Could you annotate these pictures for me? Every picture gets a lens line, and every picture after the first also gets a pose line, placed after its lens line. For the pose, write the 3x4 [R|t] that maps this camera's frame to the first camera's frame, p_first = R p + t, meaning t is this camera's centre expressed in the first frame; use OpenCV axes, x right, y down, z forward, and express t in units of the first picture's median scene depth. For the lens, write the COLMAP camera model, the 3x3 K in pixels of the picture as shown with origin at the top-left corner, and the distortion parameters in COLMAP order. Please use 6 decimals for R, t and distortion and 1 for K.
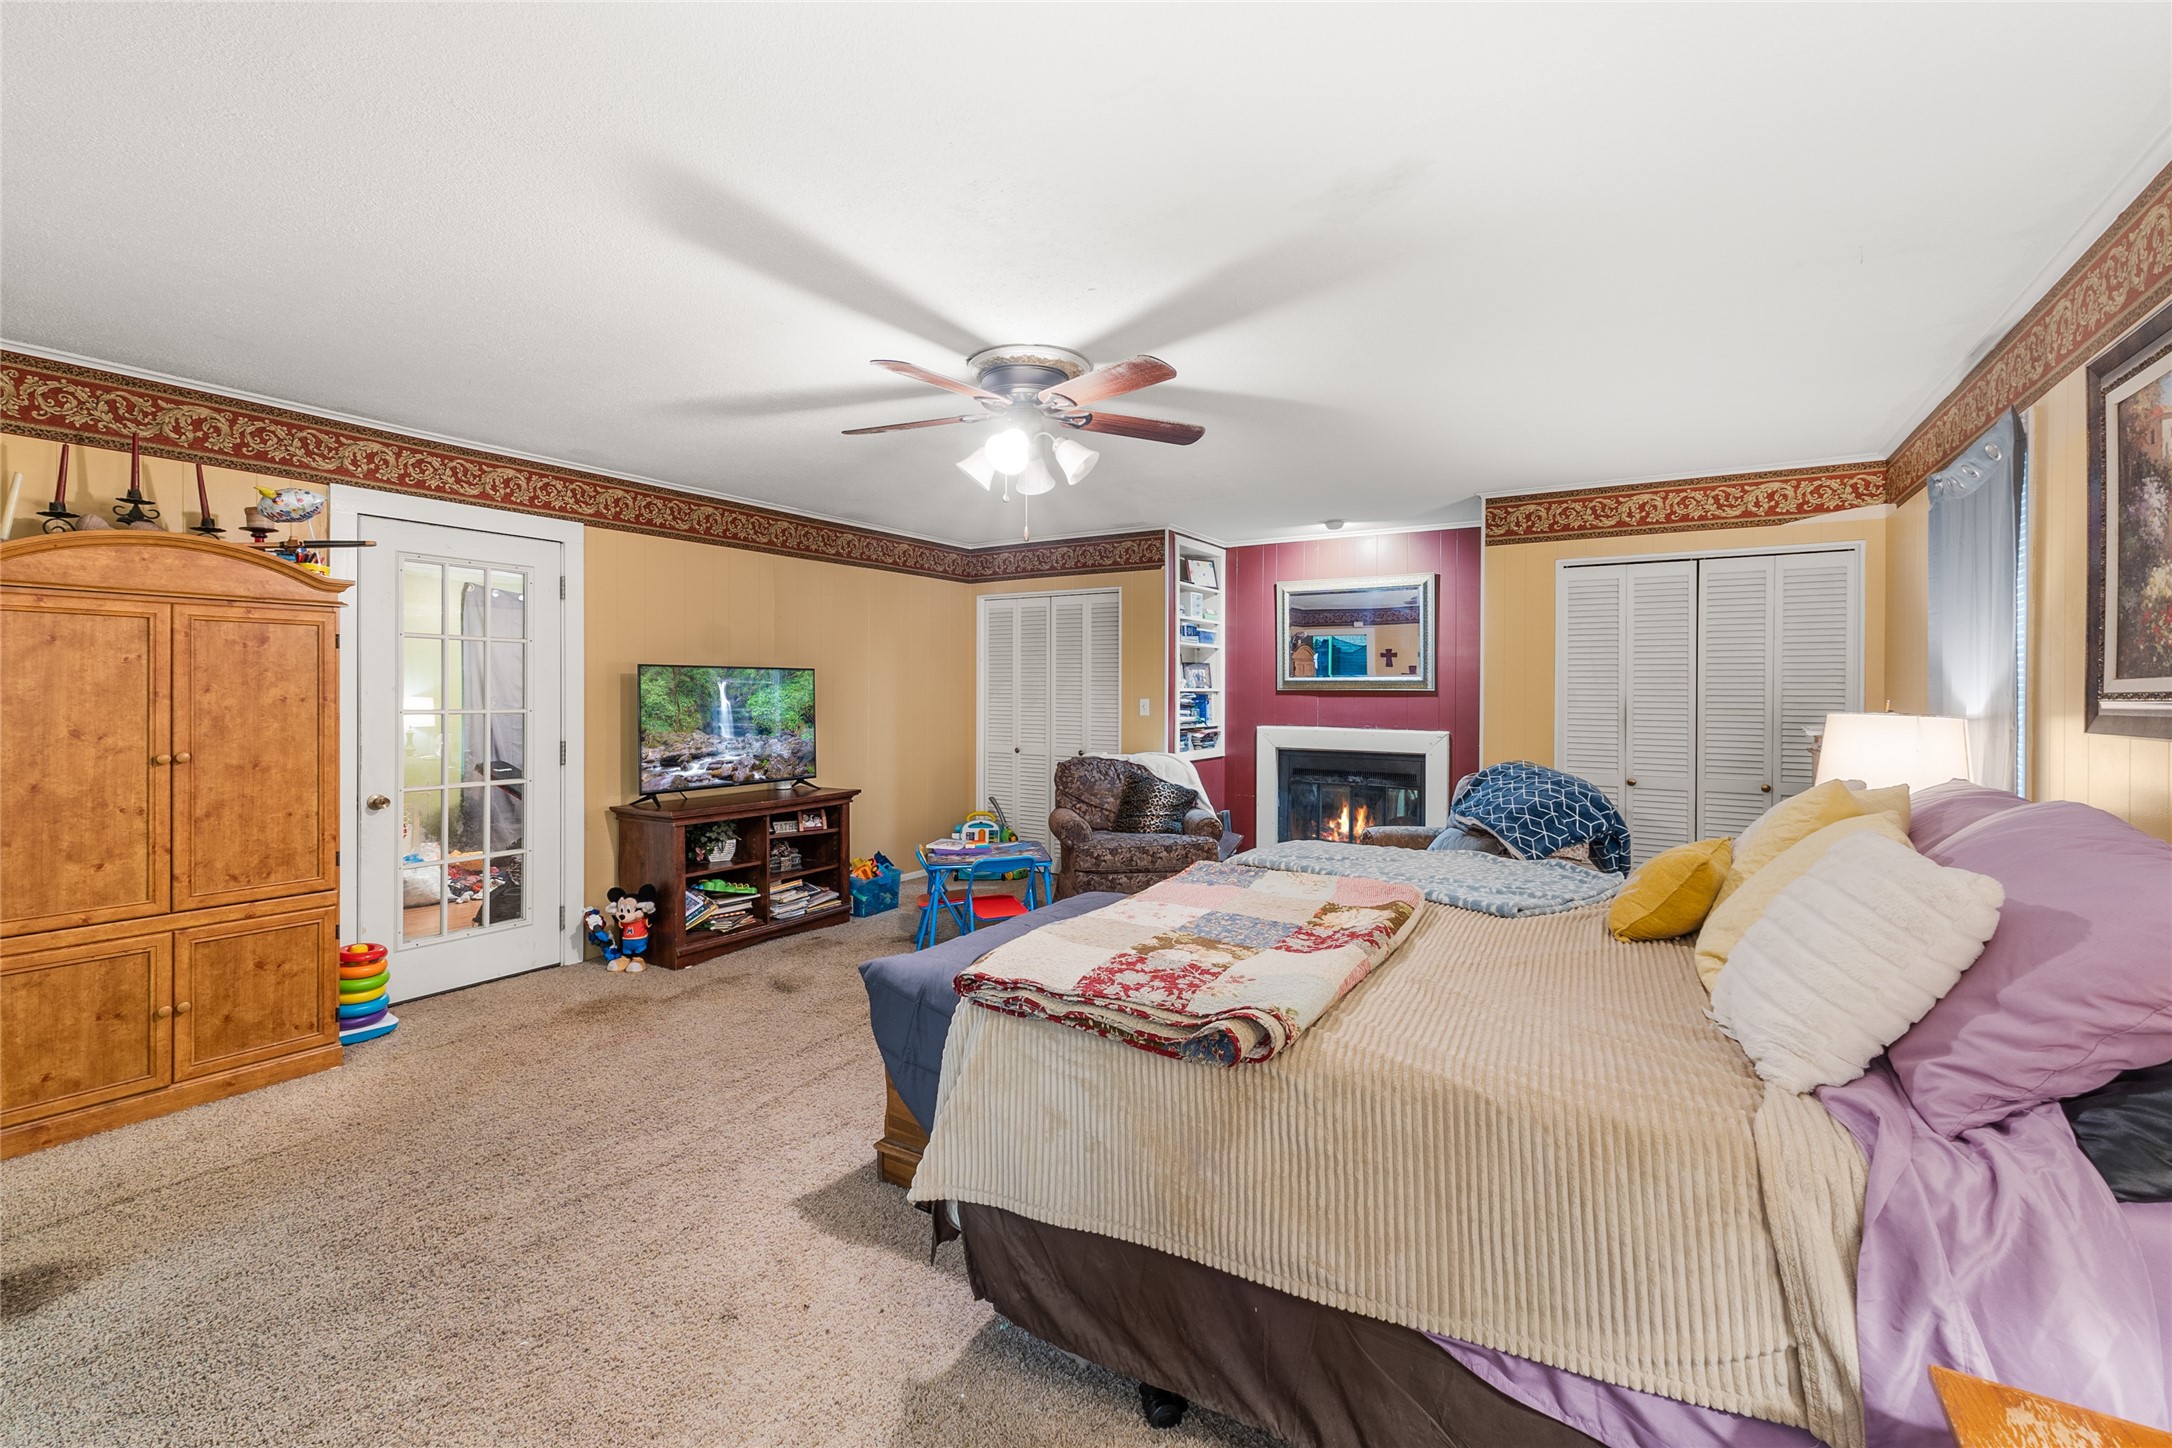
lens RADIAL K [[936.9, 0, 1091.7], [0, 936.9, 714.3], [0, 0, 1]] dist [0.001691, 0.000243]
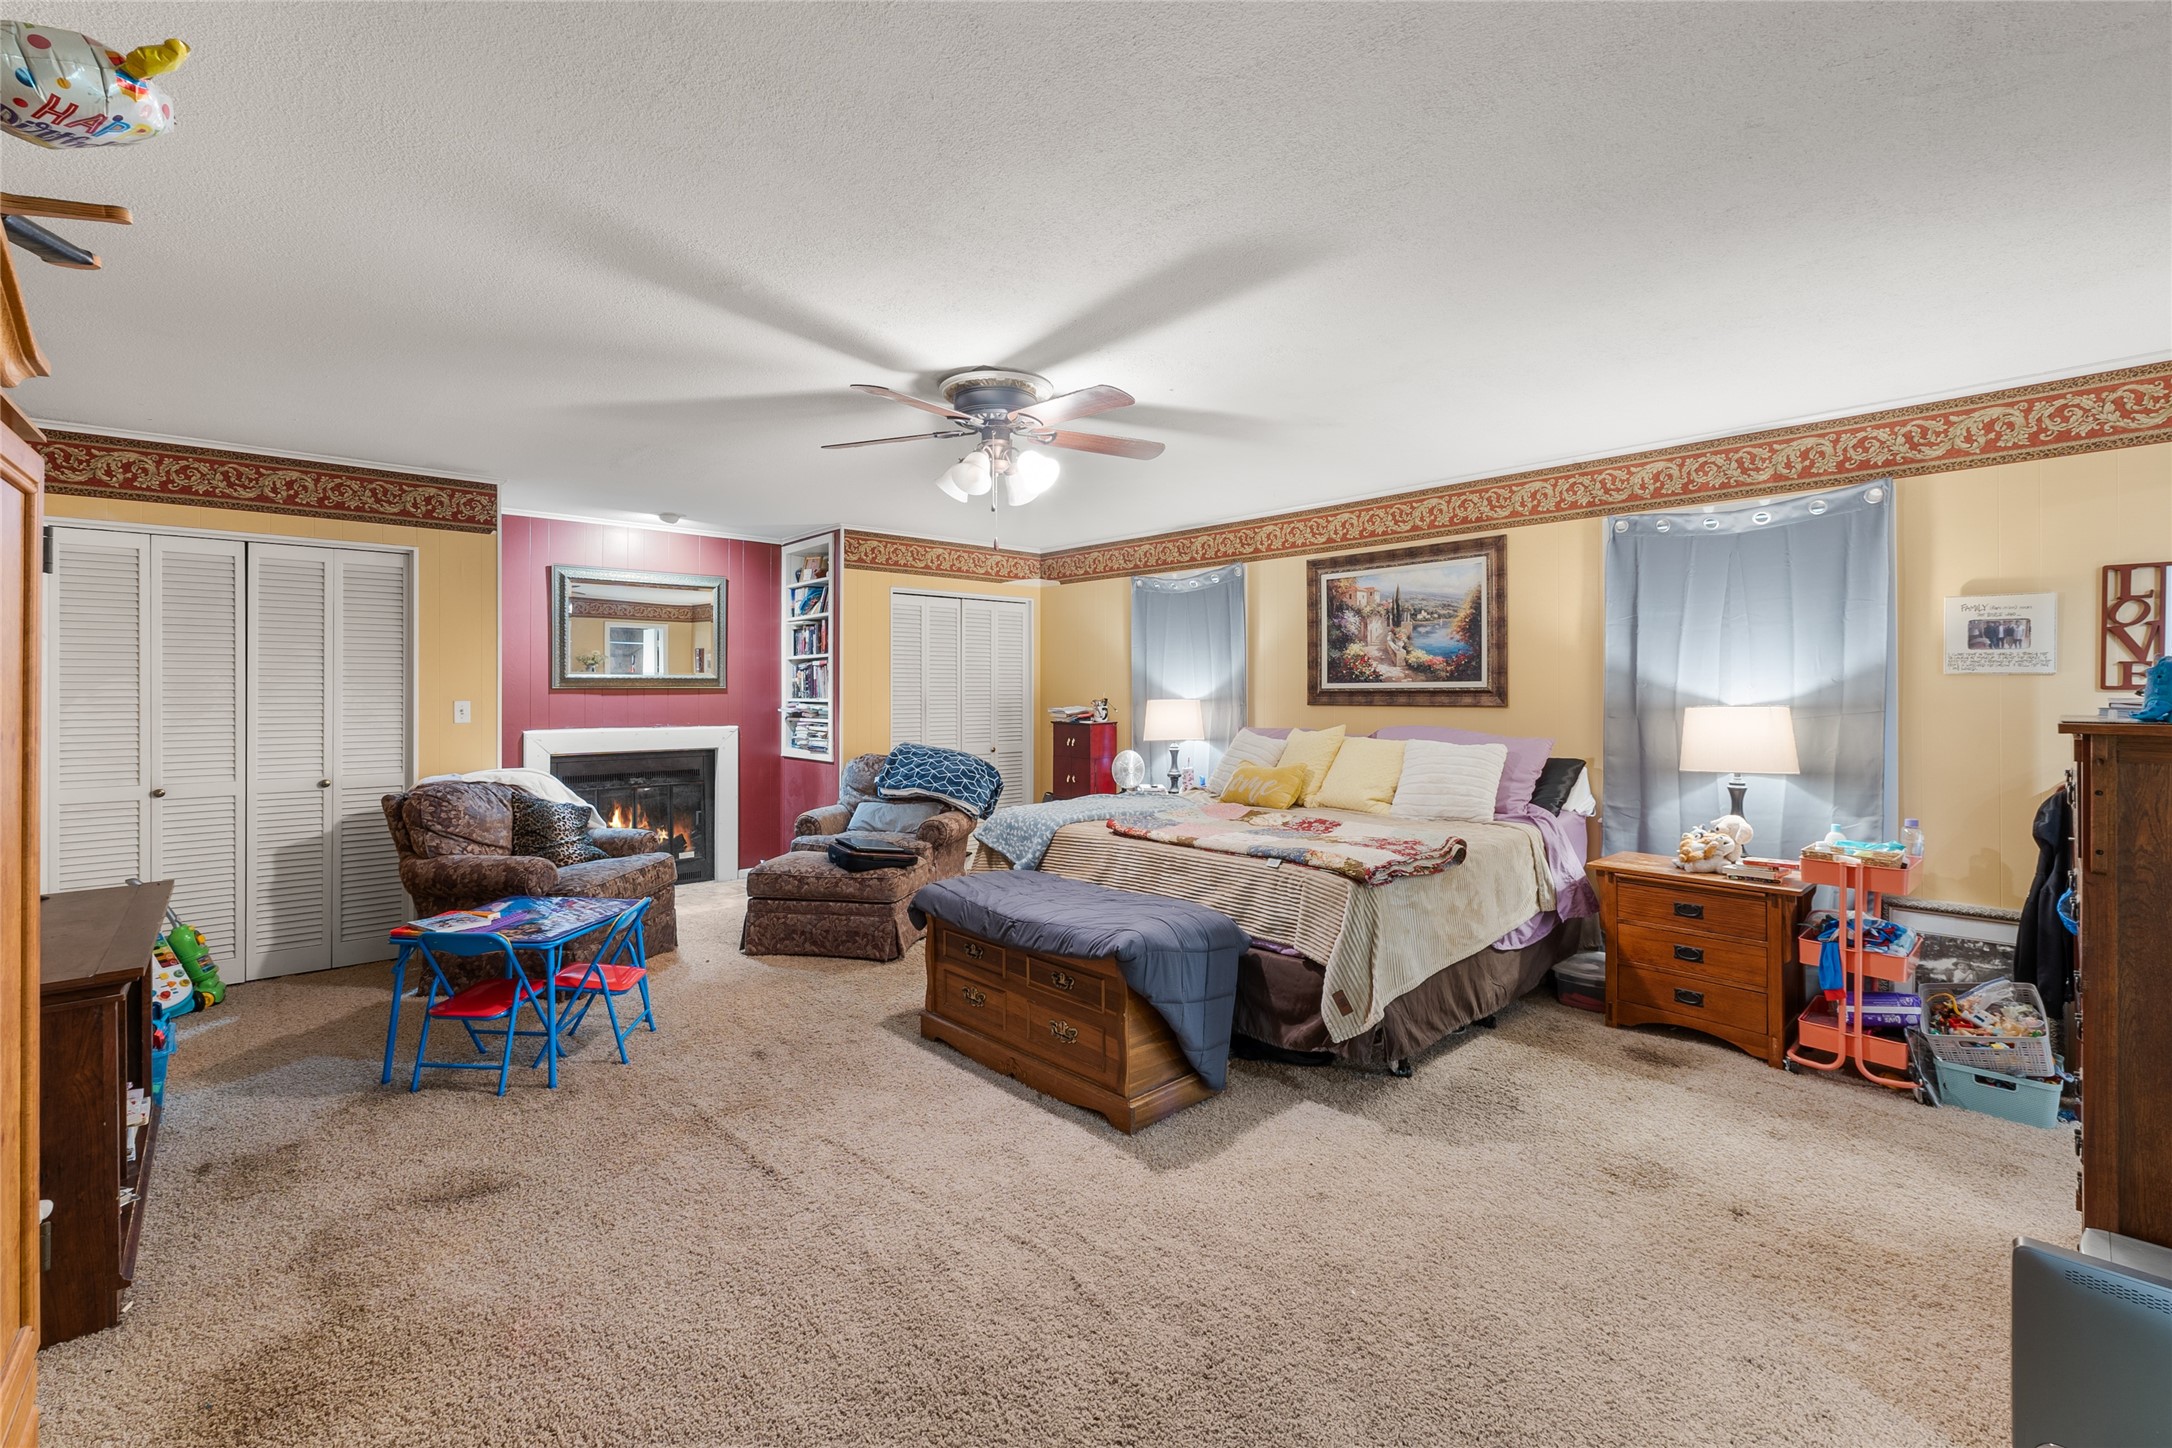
lens RADIAL K [[936.9, 0, 1087.9], [0, 936.9, 704.8], [0, 0, 1]] dist [0.001691, 0.000243]
pose [[0.274046, -0.021372, 0.961479, -0.684465], [0.025119, 0.999571, 0.015059, -0.015230], [-0.961388, 0.020025, 0.274466, 0.392460]]
